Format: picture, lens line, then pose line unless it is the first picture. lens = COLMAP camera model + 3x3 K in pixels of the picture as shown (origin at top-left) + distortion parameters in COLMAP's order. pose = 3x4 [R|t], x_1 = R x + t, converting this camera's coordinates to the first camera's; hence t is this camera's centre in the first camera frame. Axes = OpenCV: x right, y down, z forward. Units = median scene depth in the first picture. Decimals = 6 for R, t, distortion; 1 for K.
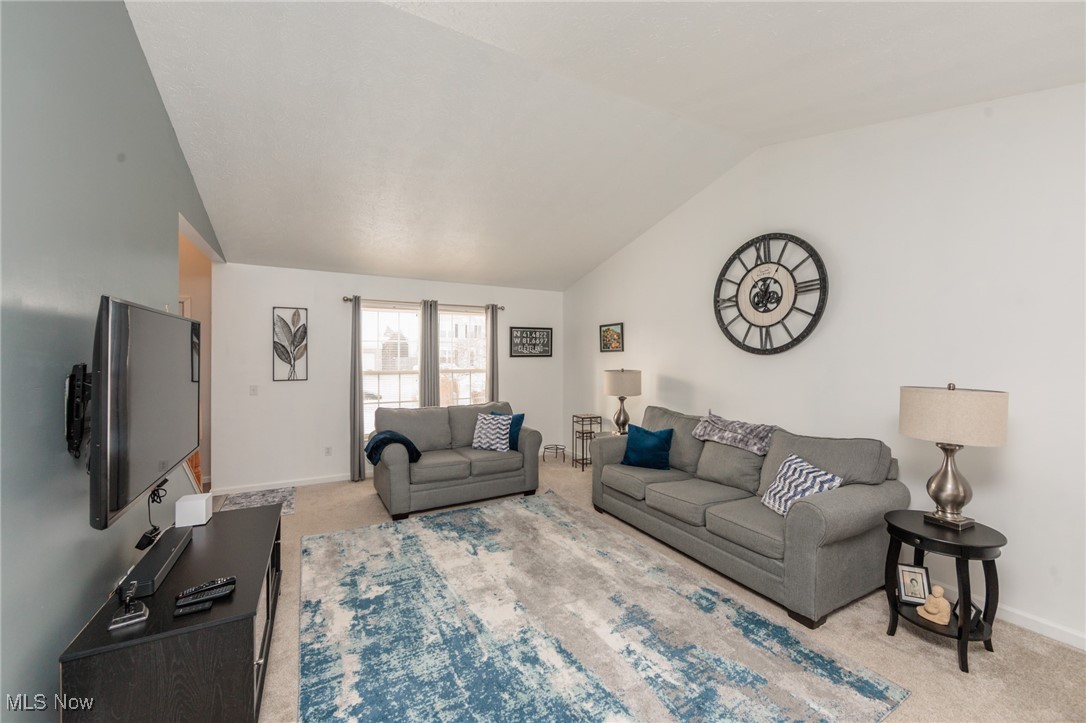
lens RADIAL K [[423.6, 0, 544.0], [0, 423.6, 356.9], [0, 0, 1]] dist [-0.001737, -0.000057]
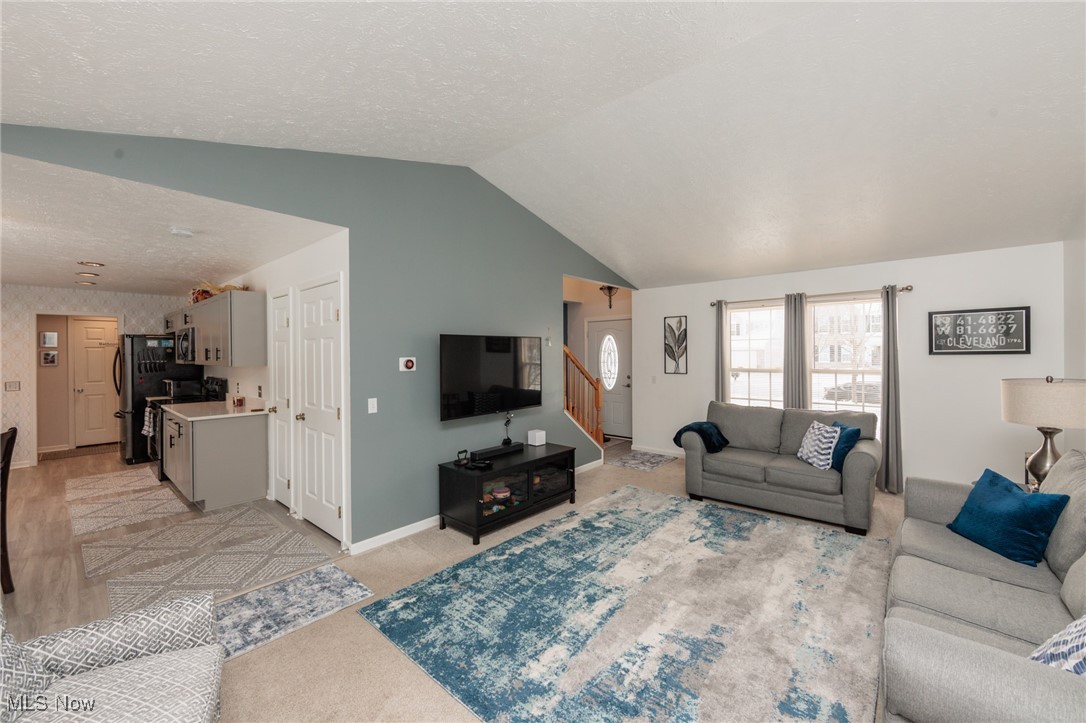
lens RADIAL K [[424.8, 0, 543.0], [0, 424.8, 361.5], [0, 0, 1]] dist [-0.002385, -0.000251]
pose [[0.337318, 0.012703, -0.941305, 0.687141], [0.005785, 0.999862, 0.015566, -0.005532], [0.941373, -0.010696, 0.337198, 0.280828]]
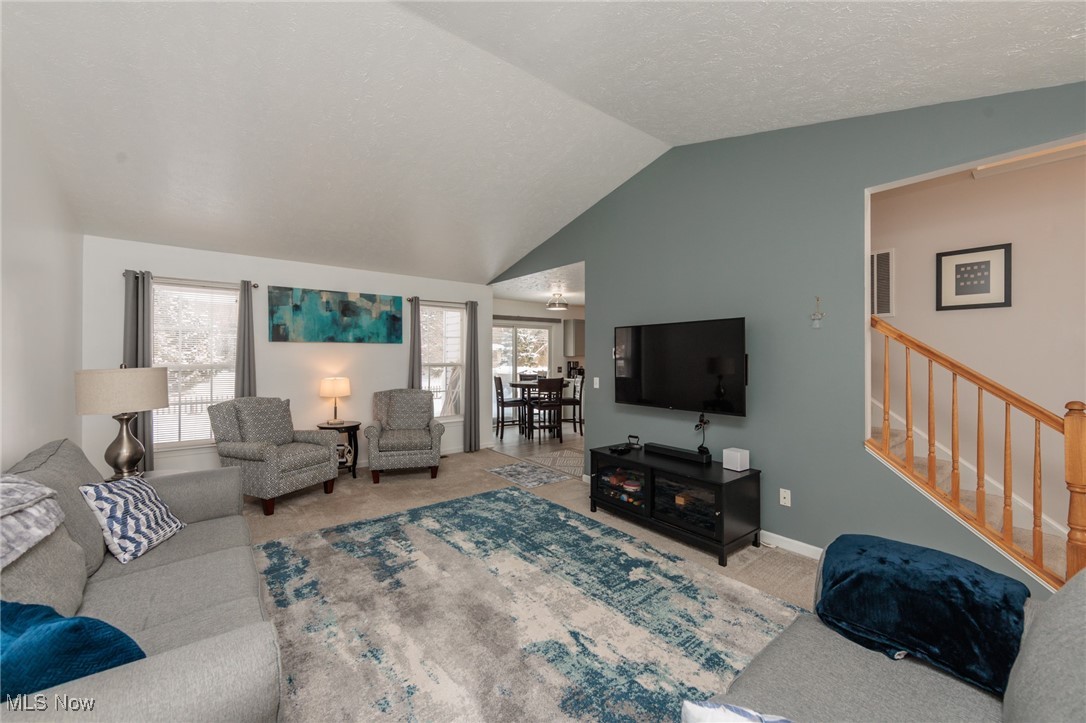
lens RADIAL K [[423.6, 0, 544.0], [0, 423.6, 356.9], [0, 0, 1]] dist [-0.001737, -0.000057]
pose [[-0.986710, -0.002006, -0.162480, -0.006151], [-0.002639, 0.999990, 0.003677, 0.024264], [0.162471, 0.004057, -0.986705, 1.591695]]
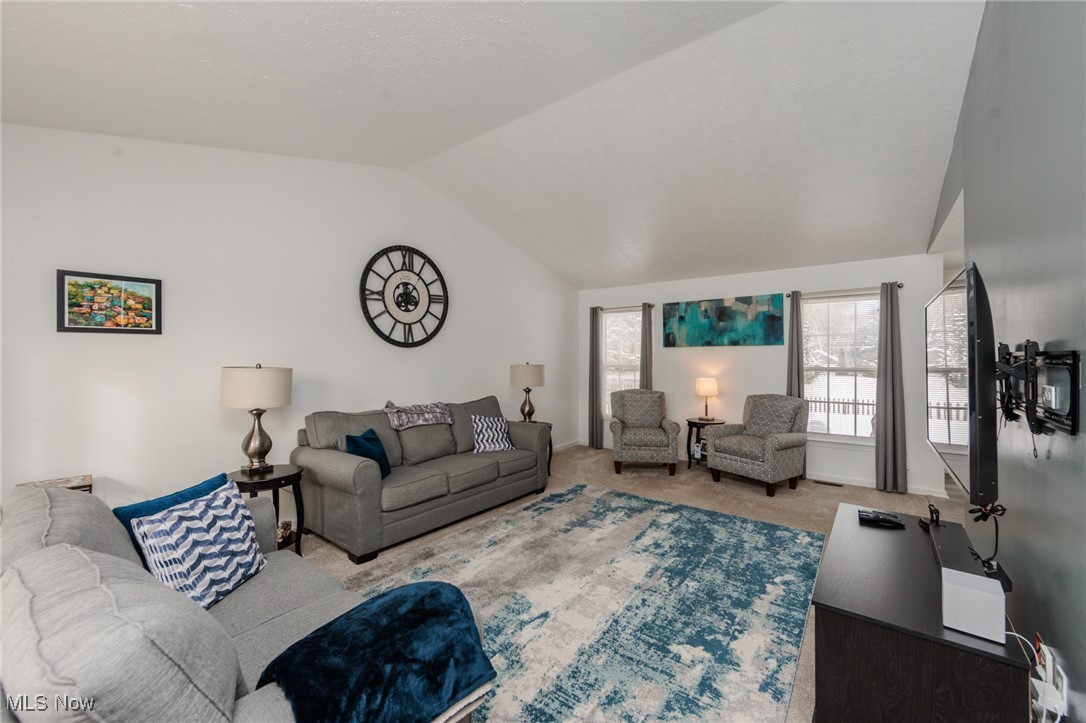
lens RADIAL K [[428.7, 0, 540.5], [0, 428.7, 355.4], [0, 0, 1]] dist [-0.000628, -0.000040]
pose [[-0.398390, 0.005089, 0.917202, -0.802861], [-0.000338, 0.999984, -0.005695, 0.026029], [-0.917216, -0.002579, -0.398382, 1.253393]]
